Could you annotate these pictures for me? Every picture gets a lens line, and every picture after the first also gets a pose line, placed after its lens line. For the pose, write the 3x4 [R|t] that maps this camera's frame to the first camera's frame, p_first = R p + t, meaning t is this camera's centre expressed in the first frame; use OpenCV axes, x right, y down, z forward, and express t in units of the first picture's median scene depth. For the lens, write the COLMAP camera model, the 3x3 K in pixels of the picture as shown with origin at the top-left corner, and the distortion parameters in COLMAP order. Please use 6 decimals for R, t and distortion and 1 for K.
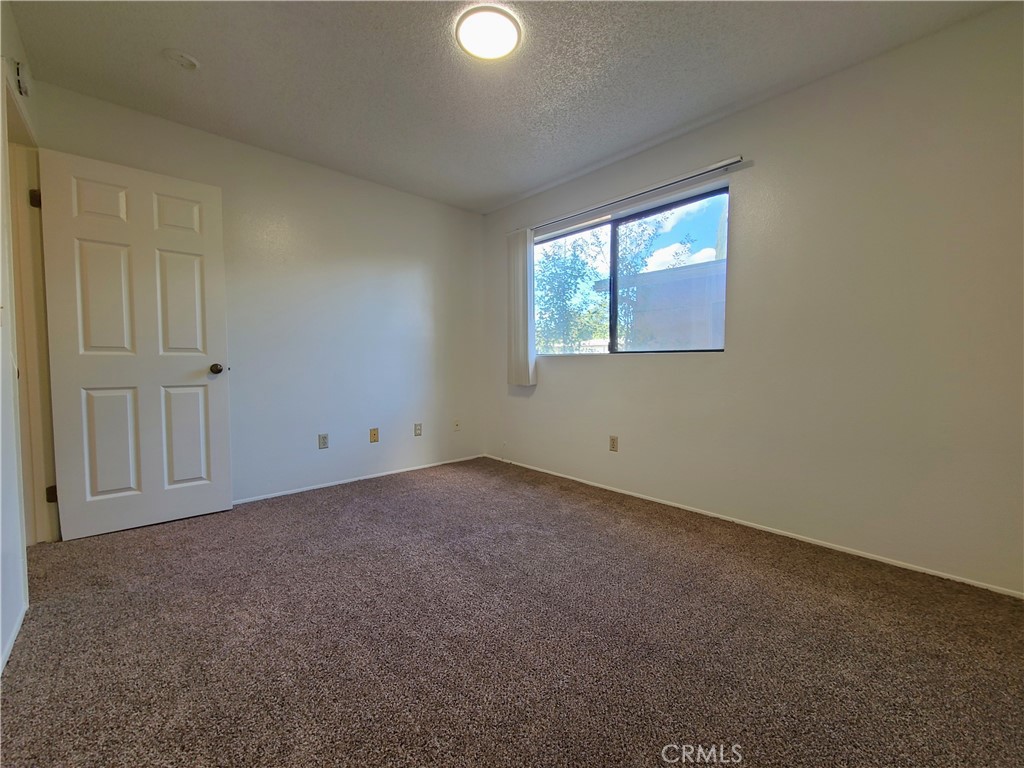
lens RADIAL K [[429.3, 0, 511.3], [0, 429.3, 381.9], [0, 0, 1]] dist [-0.000239, -0.000870]
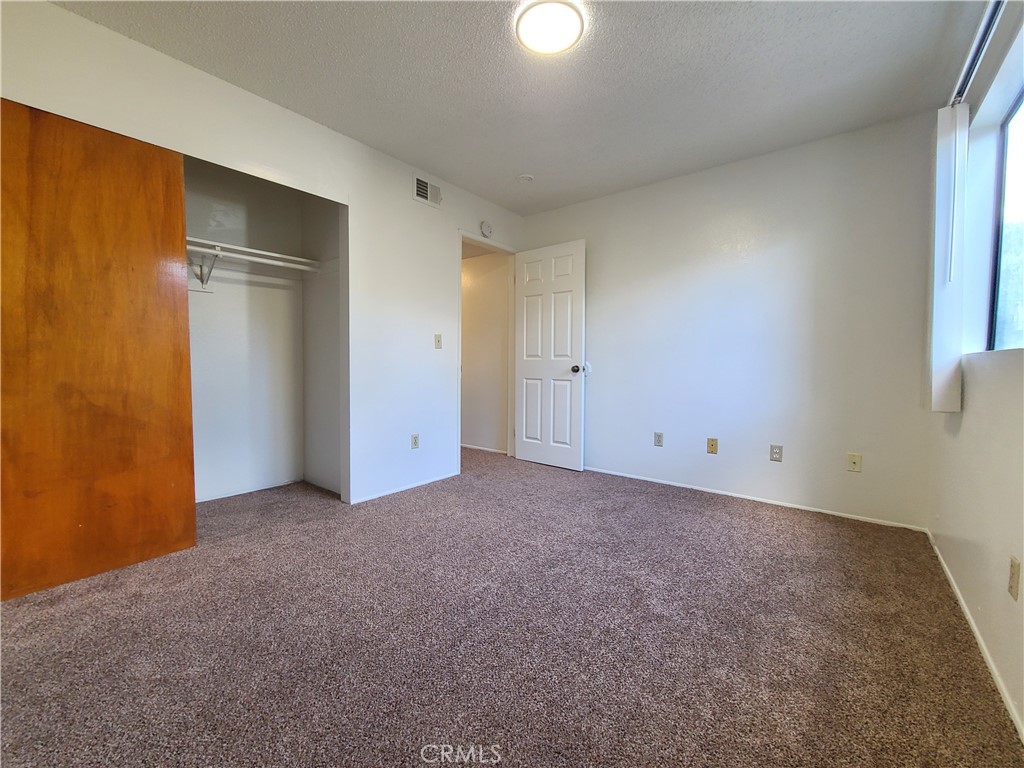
lens RADIAL K [[429.3, 0, 511.3], [0, 429.3, 381.9], [0, 0, 1]] dist [-0.000239, -0.000870]
pose [[0.113526, 0.038494, -0.992789, 0.699109], [-0.052131, 0.998103, 0.032738, -0.022851], [0.992166, 0.048038, 0.115317, 0.634538]]
